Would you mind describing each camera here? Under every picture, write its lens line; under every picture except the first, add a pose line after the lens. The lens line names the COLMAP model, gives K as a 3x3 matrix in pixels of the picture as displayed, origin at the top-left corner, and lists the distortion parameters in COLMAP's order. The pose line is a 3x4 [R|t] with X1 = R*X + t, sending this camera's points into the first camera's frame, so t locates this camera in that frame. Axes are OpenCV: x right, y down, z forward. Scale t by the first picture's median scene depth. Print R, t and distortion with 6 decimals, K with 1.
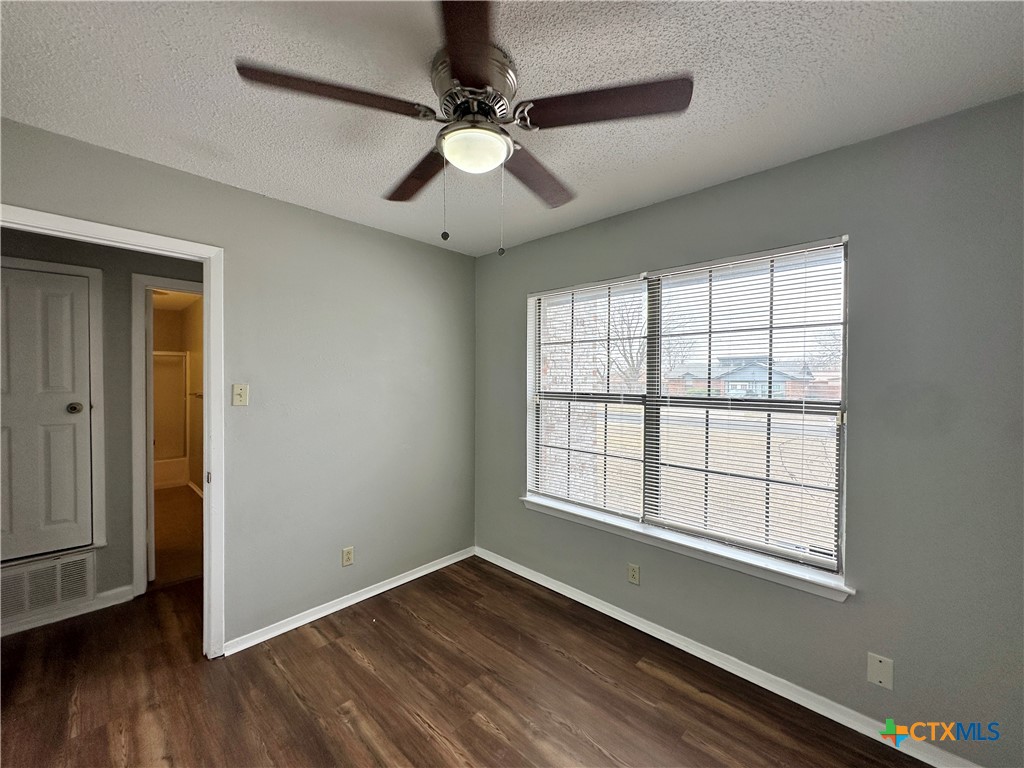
lens RADIAL K [[414.3, 0, 514.7], [0, 414.3, 375.9], [0, 0, 1]] dist [0.000095, 0.000133]
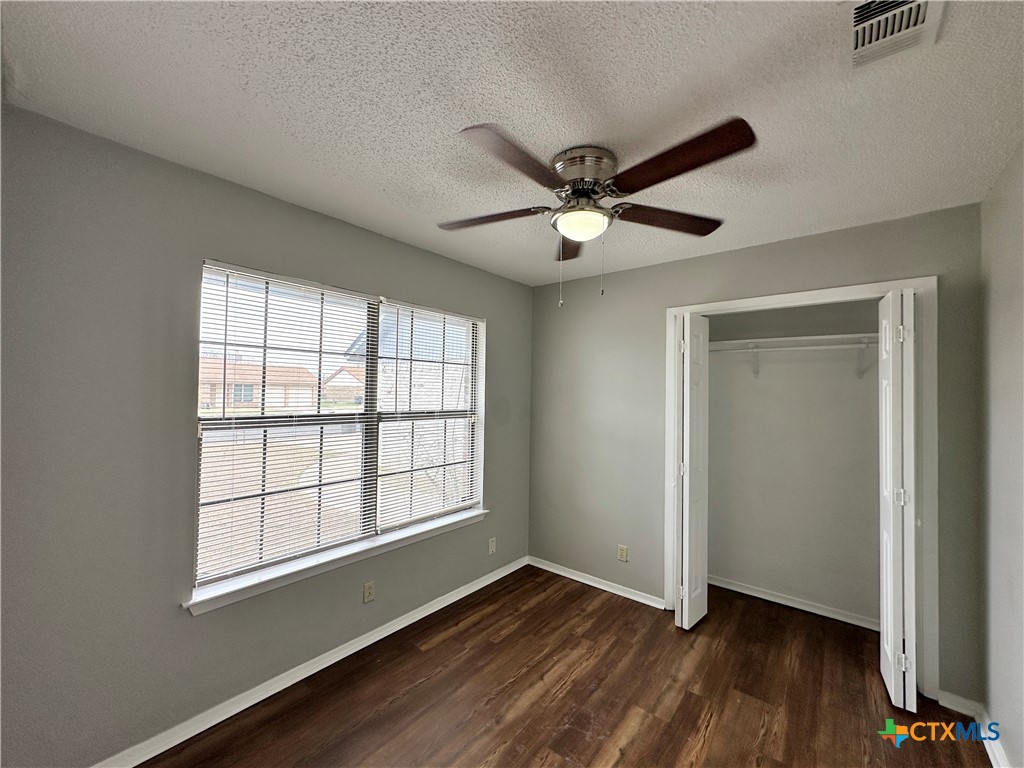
lens RADIAL K [[408.5, 0, 513.1], [0, 408.5, 382.9], [0, 0, 1]] dist [0.000507, -0.000327]
pose [[-0.078628, 0.028002, 0.996511, -0.725208], [-0.007322, 0.999562, -0.028665, -0.001420], [-0.996877, -0.009550, -0.078388, 0.724476]]
